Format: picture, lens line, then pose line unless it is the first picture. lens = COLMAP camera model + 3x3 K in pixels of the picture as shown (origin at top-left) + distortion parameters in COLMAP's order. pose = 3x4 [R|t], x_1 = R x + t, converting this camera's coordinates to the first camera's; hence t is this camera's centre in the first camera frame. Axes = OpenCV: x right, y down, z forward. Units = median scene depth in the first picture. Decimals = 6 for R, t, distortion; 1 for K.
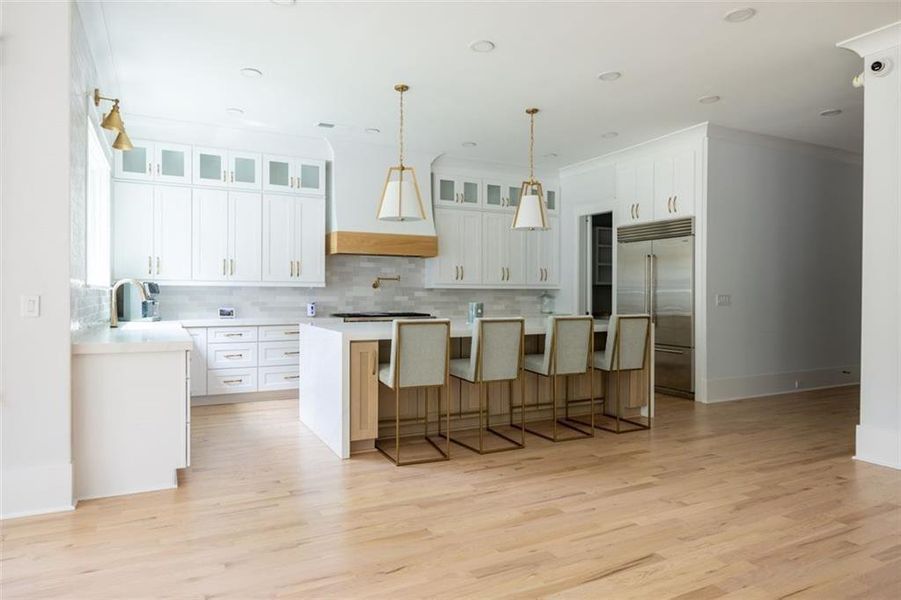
lens RADIAL K [[612.7, 0, 450.5], [0, 612.7, 300.0], [0, 0, 1]] dist [0.006326, 0.002721]
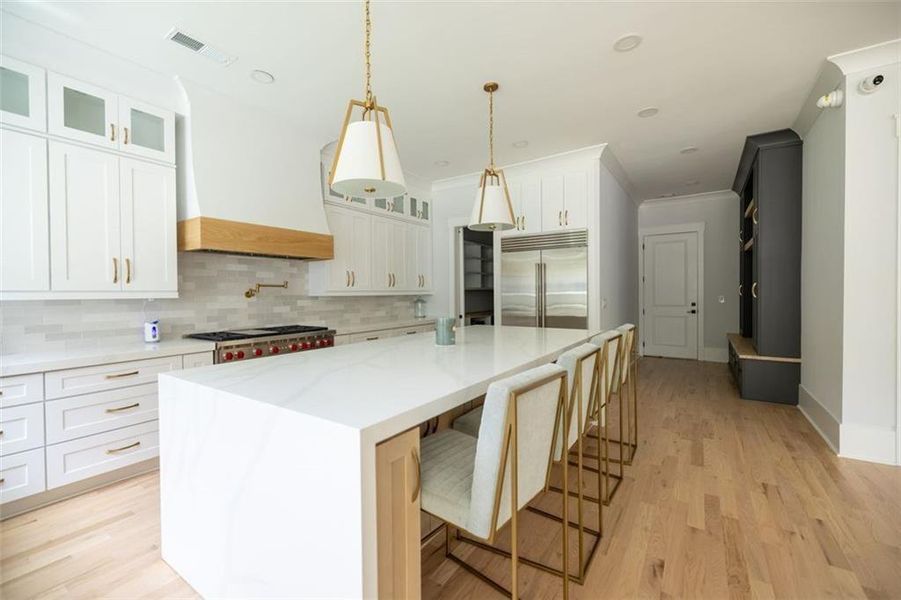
lens RADIAL K [[382.9, 0, 449.0], [0, 382.9, 297.8], [0, 0, 1]] dist [0.001710, 0.000126]
pose [[0.867903, -0.018523, 0.496388, -0.153606], [0.017470, 0.999825, 0.006764, -0.018889], [-0.496426, 0.002801, 0.868074, 0.474980]]
